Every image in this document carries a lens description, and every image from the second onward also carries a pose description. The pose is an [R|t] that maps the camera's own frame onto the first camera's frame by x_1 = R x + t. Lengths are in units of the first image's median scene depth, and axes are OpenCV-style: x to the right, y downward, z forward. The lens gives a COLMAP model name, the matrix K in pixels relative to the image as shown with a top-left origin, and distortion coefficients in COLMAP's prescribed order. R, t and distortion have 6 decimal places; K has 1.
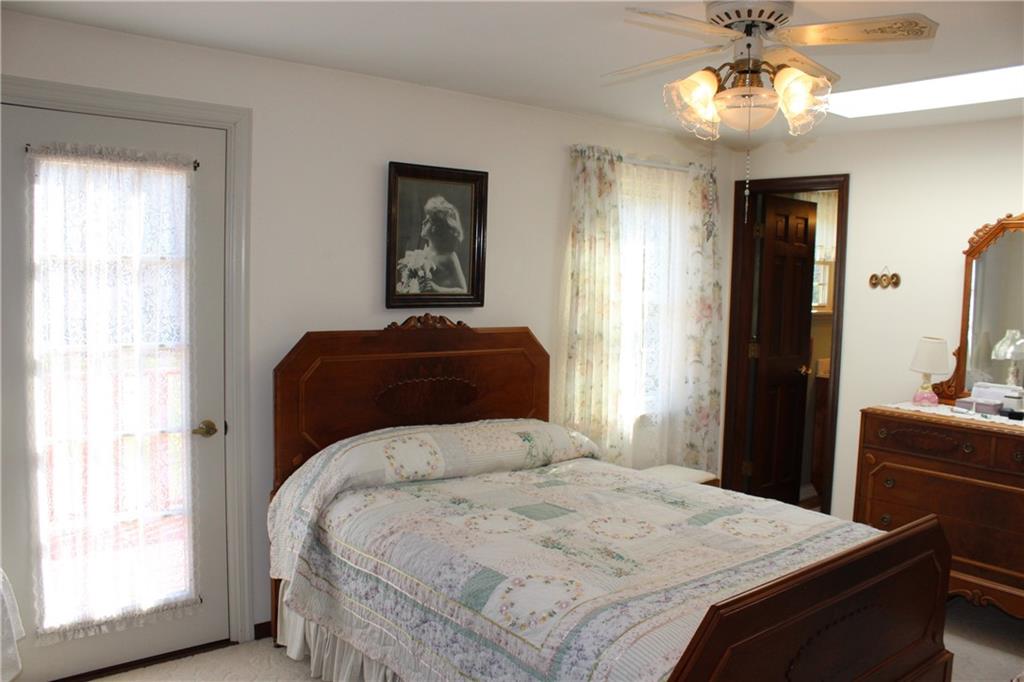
lens RADIAL K [[798.4, 0, 508.1], [0, 798.4, 332.7], [0, 0, 1]] dist [-0.089024, 0.010467]
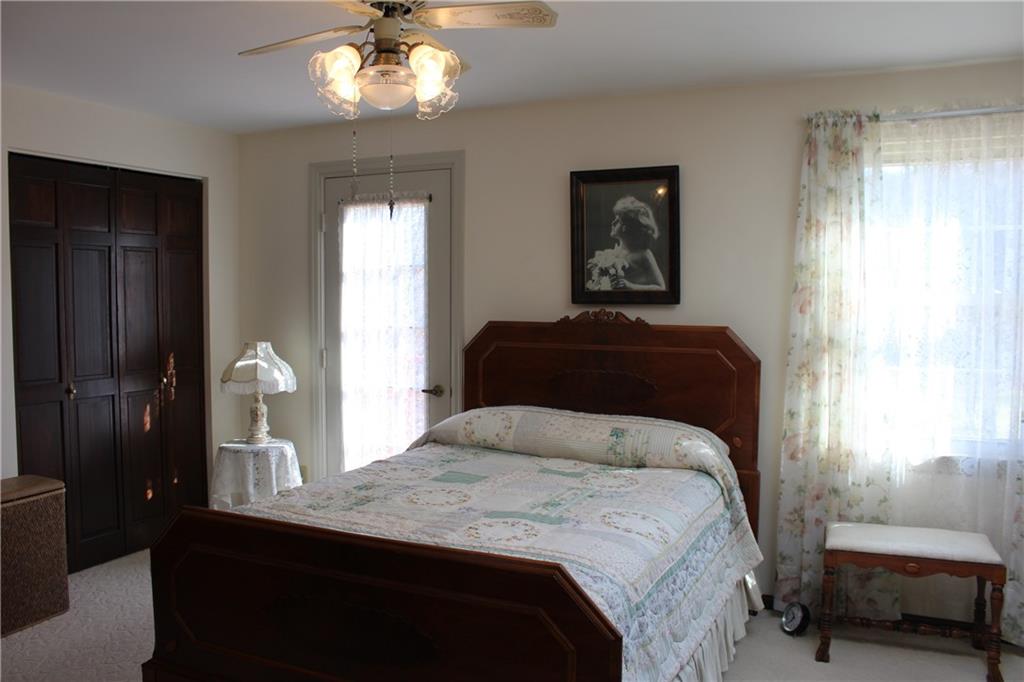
lens RADIAL K [[798.4, 0, 507.7], [0, 798.4, 344.4], [0, 0, 1]] dist [-0.089024, 0.010467]
pose [[0.478459, 0.041075, -0.877149, 0.754769], [-0.051862, 0.998484, 0.018468, 0.009589], [0.876577, 0.036654, 0.479864, 0.375828]]
